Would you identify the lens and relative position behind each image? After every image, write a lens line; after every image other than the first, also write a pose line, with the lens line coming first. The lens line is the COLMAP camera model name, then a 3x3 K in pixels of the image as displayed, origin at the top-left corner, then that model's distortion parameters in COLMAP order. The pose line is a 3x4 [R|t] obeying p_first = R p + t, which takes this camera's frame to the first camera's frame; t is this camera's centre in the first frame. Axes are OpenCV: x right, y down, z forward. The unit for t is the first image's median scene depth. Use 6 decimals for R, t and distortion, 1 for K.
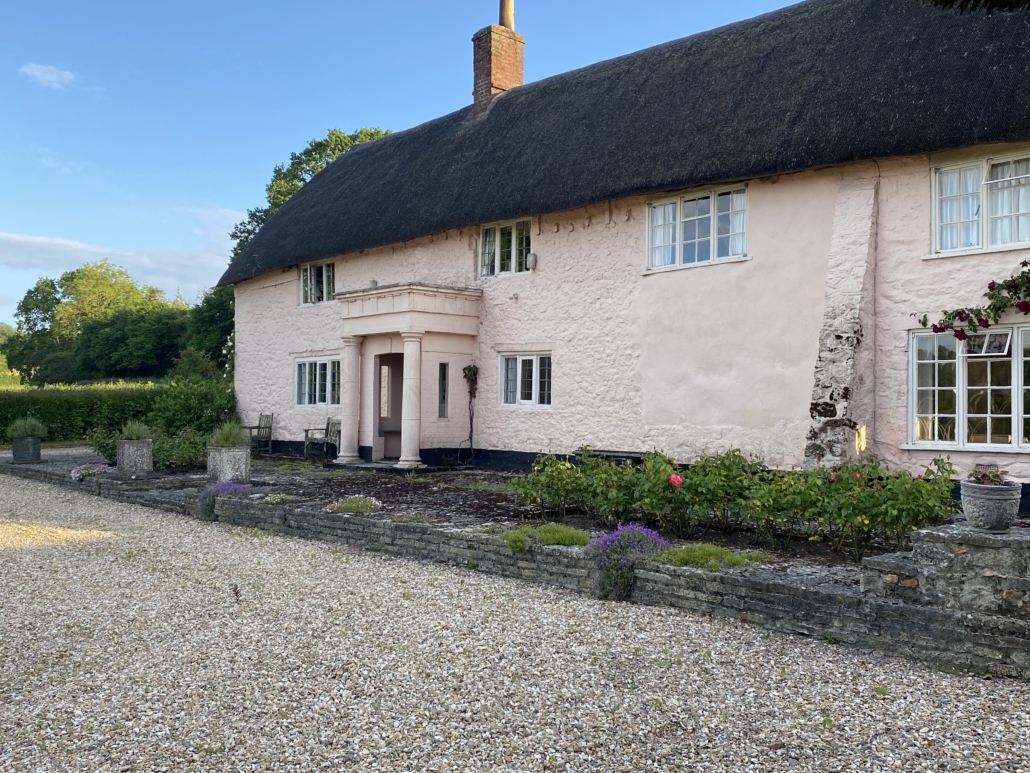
lens RADIAL K [[984.1, 0, 515.5], [0, 984.1, 387.0], [0, 0, 1]] dist [0.003455, 0.000000]
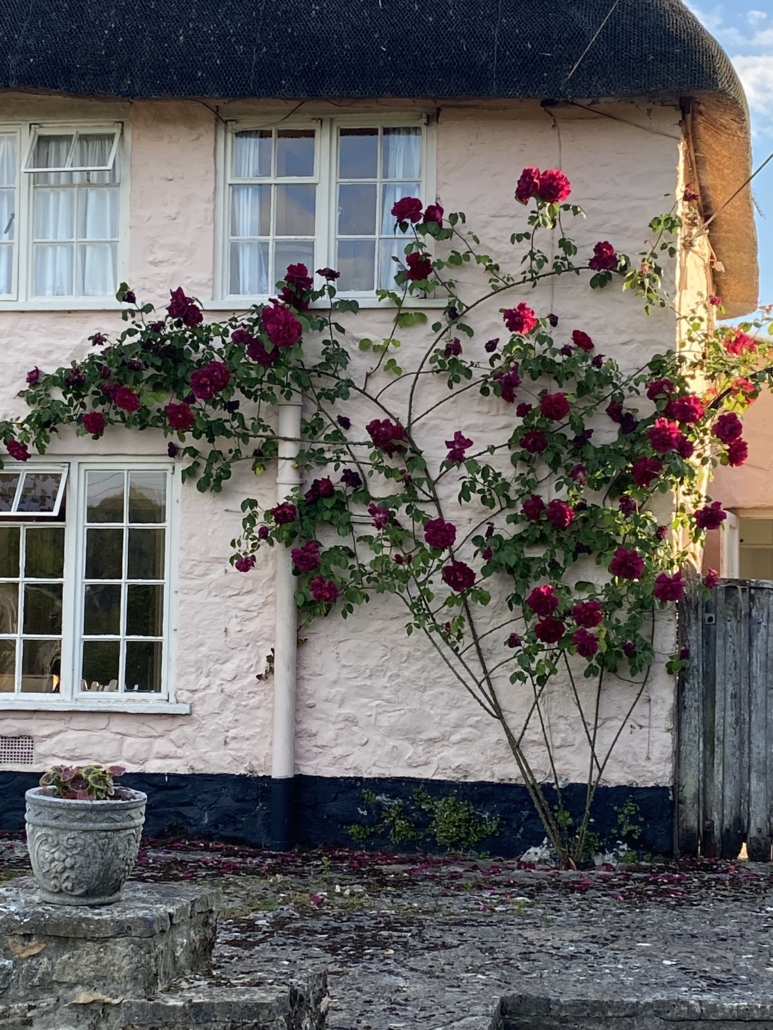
lens RADIAL K [[1970.4, 0, 387.1], [0, 1970.4, 516.0], [0, 0, 1]] dist [0.131168, 0.000000]
pose [[0.785715, 0.039633, 0.617318, 0.006328], [-0.024572, 0.999157, -0.032873, -0.003765], [-0.618101, 0.010660, 0.786027, 0.101134]]
